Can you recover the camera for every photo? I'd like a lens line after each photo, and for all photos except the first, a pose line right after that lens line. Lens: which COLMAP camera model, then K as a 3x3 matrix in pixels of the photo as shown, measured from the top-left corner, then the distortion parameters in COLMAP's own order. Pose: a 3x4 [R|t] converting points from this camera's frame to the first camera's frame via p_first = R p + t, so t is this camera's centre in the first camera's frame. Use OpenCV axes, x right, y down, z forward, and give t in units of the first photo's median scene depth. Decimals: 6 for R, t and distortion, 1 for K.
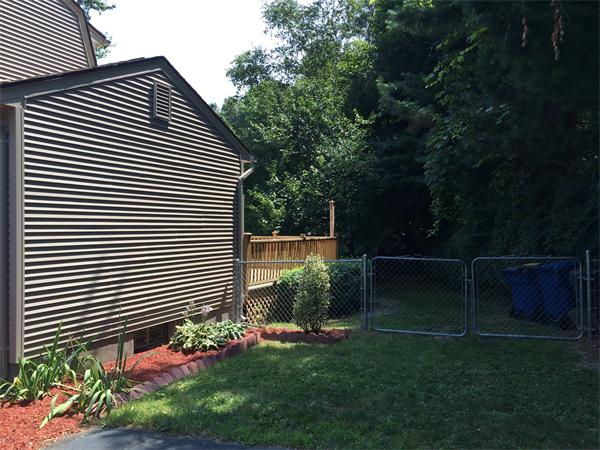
lens RADIAL K [[516.5, 0, 298.8], [0, 516.5, 227.9], [0, 0, 1]] dist [0.071760, -0.092756]
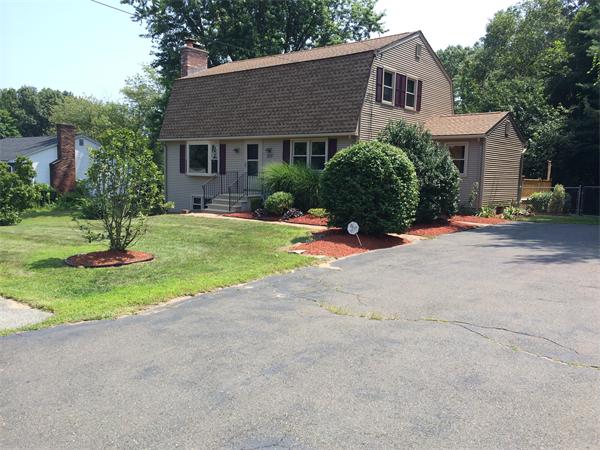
lens RADIAL K [[516.5, 0, 298.8], [0, 516.5, 227.9], [0, 0, 1]] dist [0.071760, -0.092756]
pose [[0.964259, 0.056814, -0.258800, -0.548004], [-0.031150, 0.994275, 0.102210, 0.041576], [0.263125, -0.090495, 0.960508, -1.926028]]
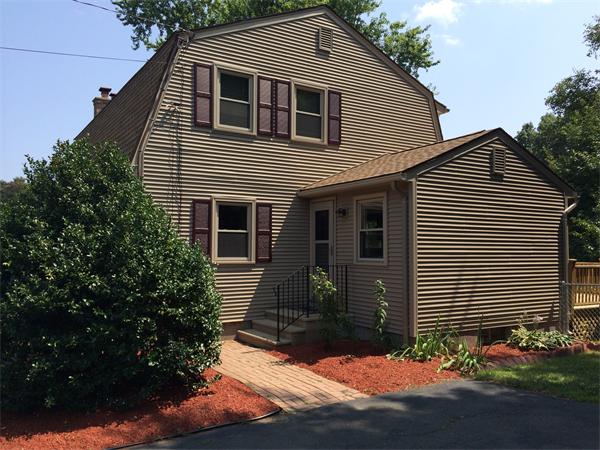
lens RADIAL K [[516.5, 0, 298.8], [0, 516.5, 227.9], [0, 0, 1]] dist [0.071760, -0.092756]
pose [[0.837684, -0.020282, -0.545779, 0.034092], [-0.005550, 0.998942, -0.045641, -0.003941], [0.546127, 0.041262, 0.836685, -0.378718]]
